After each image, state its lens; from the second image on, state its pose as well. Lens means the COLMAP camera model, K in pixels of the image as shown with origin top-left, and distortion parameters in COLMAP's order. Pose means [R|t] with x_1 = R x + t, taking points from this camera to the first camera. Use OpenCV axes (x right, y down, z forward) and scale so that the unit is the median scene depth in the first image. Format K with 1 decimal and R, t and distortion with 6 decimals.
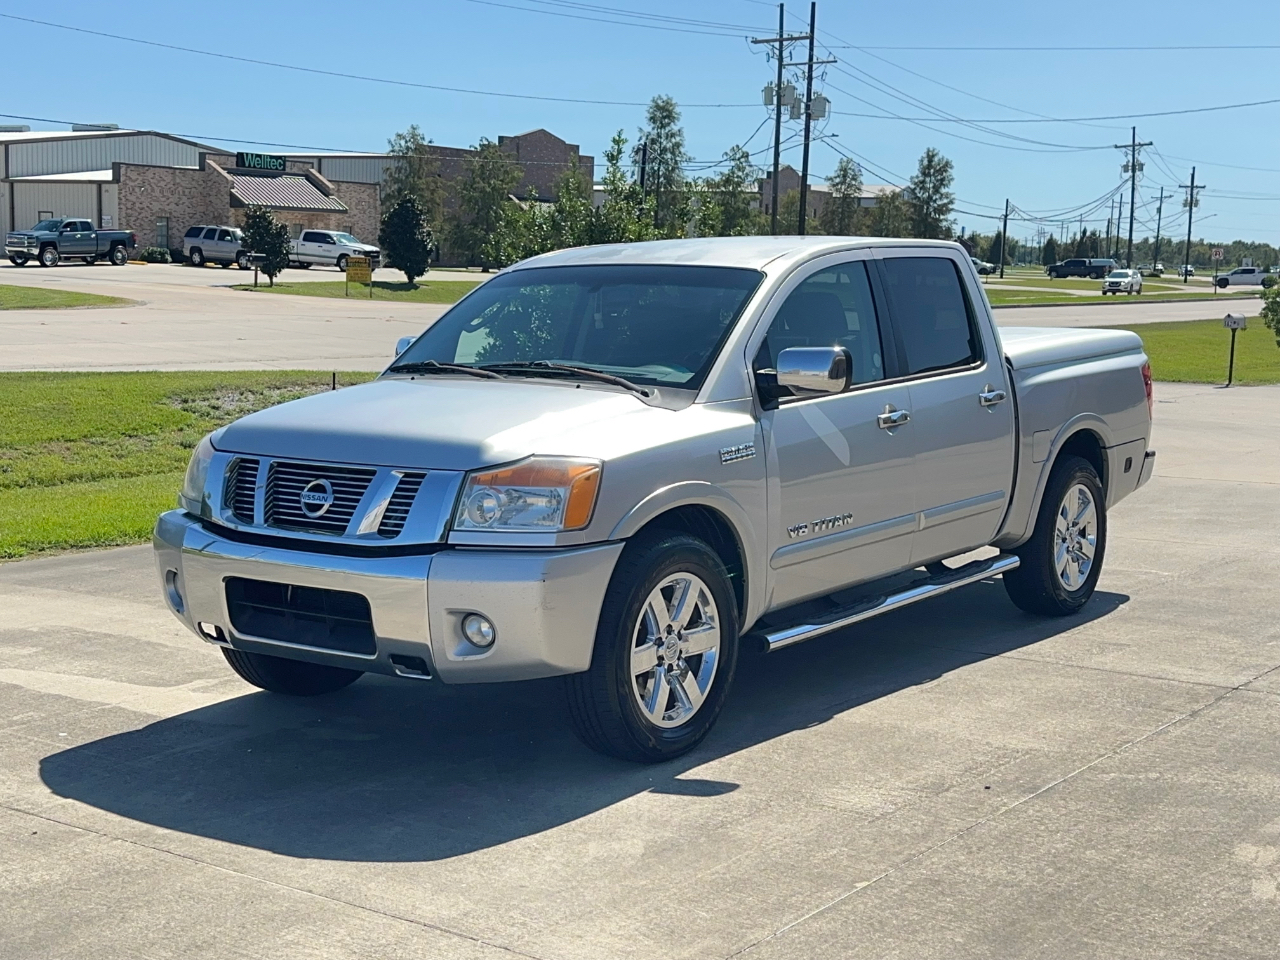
lens RADIAL K [[1724.6, 0, 633.0], [0, 1724.6, 494.7], [0, 0, 1]] dist [0.153867, -0.125533]
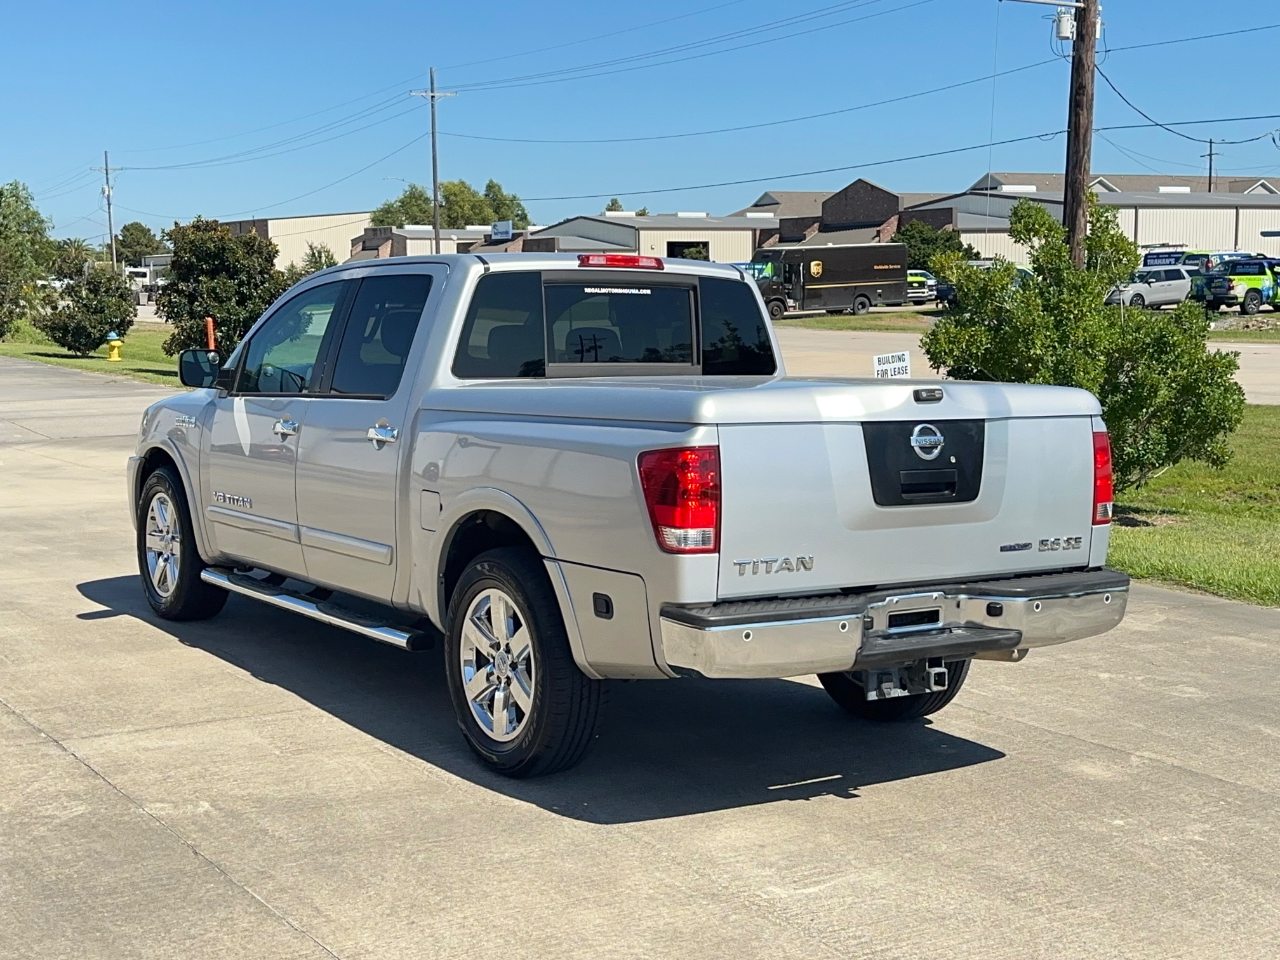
lens RADIAL K [[1750.0, 0, 640.0], [0, 1750.0, 480.0], [0, 0, 1]] dist [0.185951, -0.382670]
pose [[-0.339152, 0.084999, -0.936884, 0.964058], [-0.125730, 0.982879, 0.134686, -0.163855], [0.932292, 0.163473, -0.322659, 1.369628]]
